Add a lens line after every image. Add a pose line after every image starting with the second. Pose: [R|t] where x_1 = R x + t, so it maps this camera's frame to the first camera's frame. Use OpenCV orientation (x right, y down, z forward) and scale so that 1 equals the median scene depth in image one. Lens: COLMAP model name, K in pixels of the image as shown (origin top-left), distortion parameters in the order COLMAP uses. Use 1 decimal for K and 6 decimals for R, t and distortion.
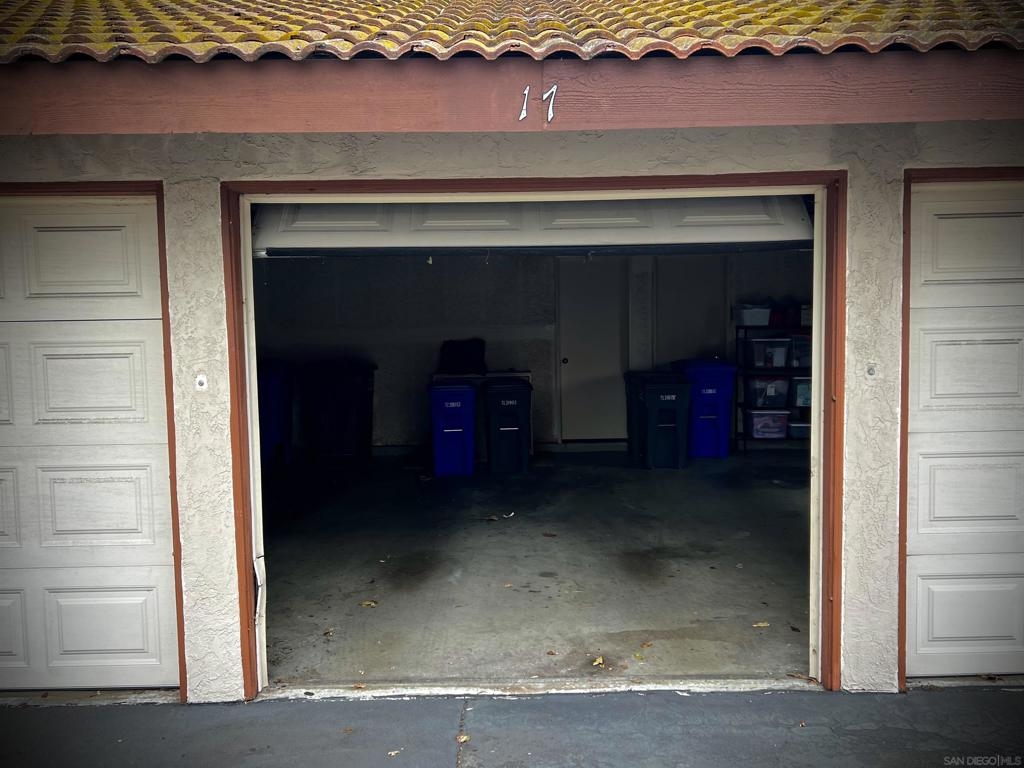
lens RADIAL K [[893.5, 0, 512.0], [0, 893.5, 384.0], [0, 0, 1]] dist [0.009083, 0.005832]
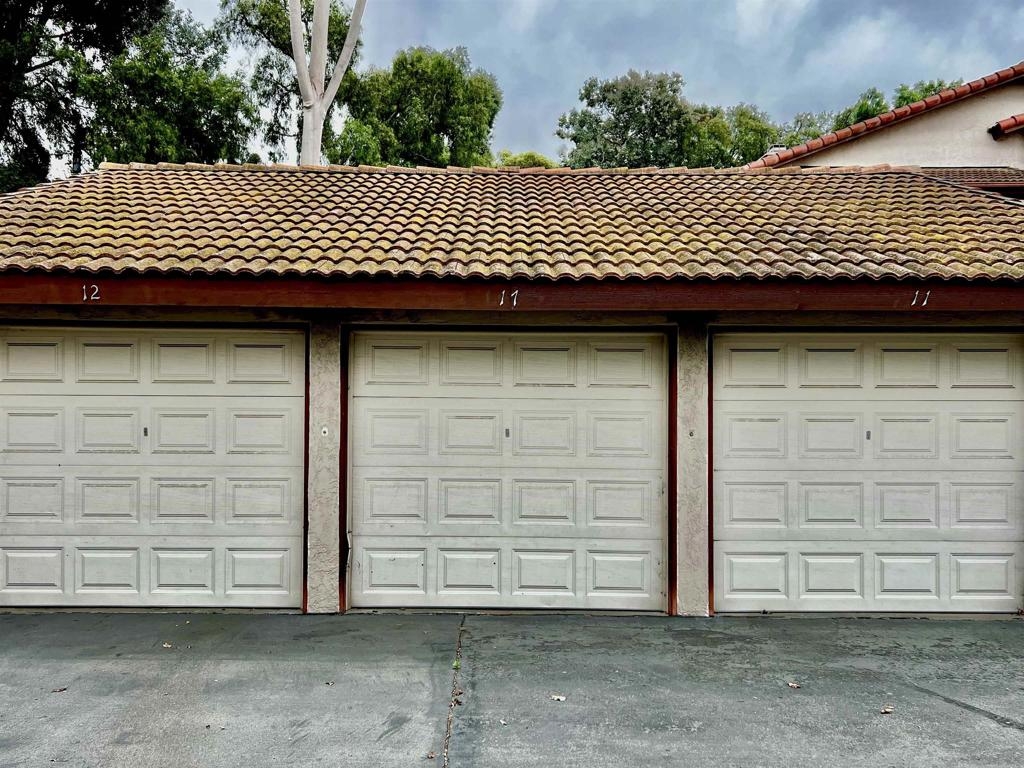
lens RADIAL K [[893.5, 0, 512.0], [0, 893.5, 384.0], [0, 0, 1]] dist [0.009083, 0.005832]
pose [[0.999730, 0.023255, 0.000234, 0.031514], [-0.023139, 0.995656, -0.090191, 0.055337], [-0.002330, 0.090161, 0.995924, -0.801487]]
